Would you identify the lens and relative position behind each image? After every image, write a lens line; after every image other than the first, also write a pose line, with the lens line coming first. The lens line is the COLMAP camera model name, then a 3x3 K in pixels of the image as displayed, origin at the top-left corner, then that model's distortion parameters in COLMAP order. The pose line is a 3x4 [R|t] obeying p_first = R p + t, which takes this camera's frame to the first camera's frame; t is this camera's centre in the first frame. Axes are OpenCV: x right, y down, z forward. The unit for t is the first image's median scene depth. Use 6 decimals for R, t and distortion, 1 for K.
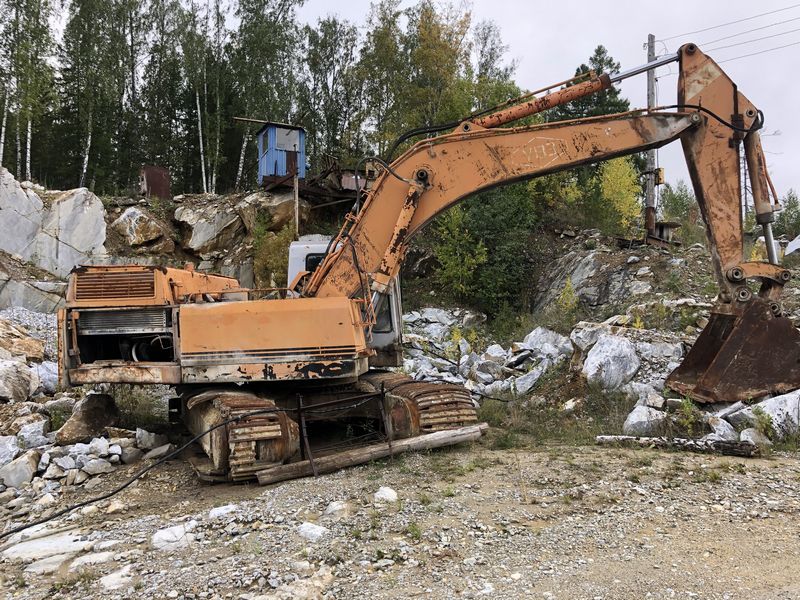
lens RADIAL K [[654.0, 0, 400.0], [0, 654.0, 300.0], [0, 0, 1]] dist [0.051725, -0.060265]
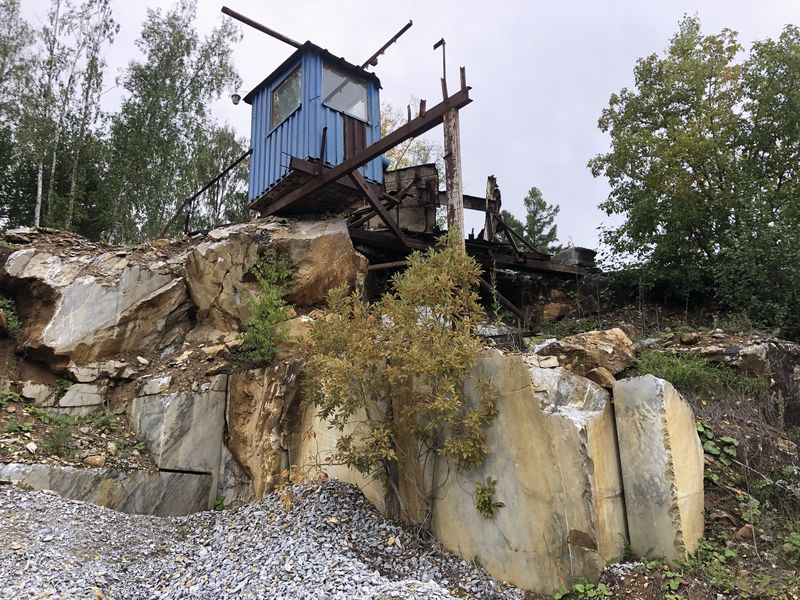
lens RADIAL K [[654.0, 0, 400.0], [0, 654.0, 300.0], [0, 0, 1]] dist [0.051725, -0.060265]
pose [[0.966165, 0.059752, 0.250910, -0.228951], [0.007893, 0.965492, -0.260314, -0.007772], [-0.257806, 0.253486, 0.932352, 0.620865]]
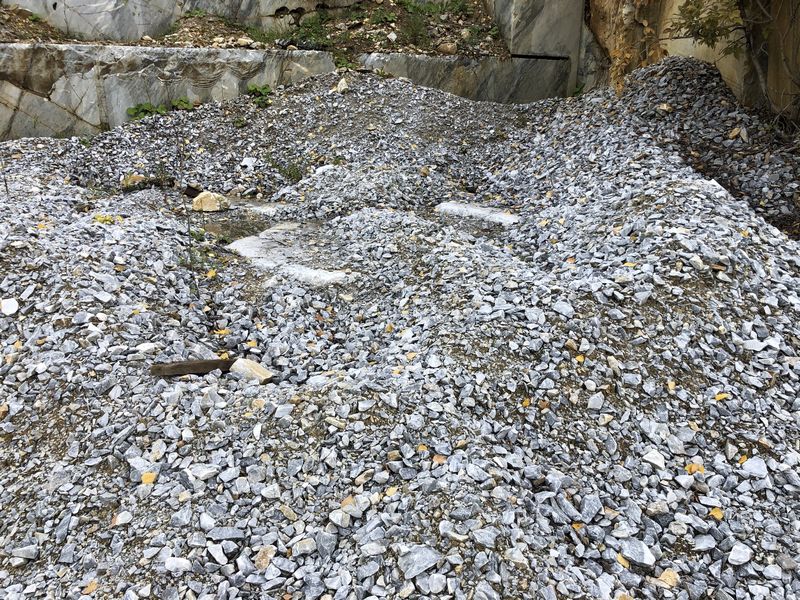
lens RADIAL K [[646.2, 0, 400.0], [0, 646.2, 300.0], [0, 0, 1]] dist [0.021834, -0.003787]
pose [[0.925042, 0.094736, -0.367861, -0.180329], [0.029984, 0.947170, 0.319327, -0.002331], [0.378679, -0.306421, 0.873332, 0.653871]]
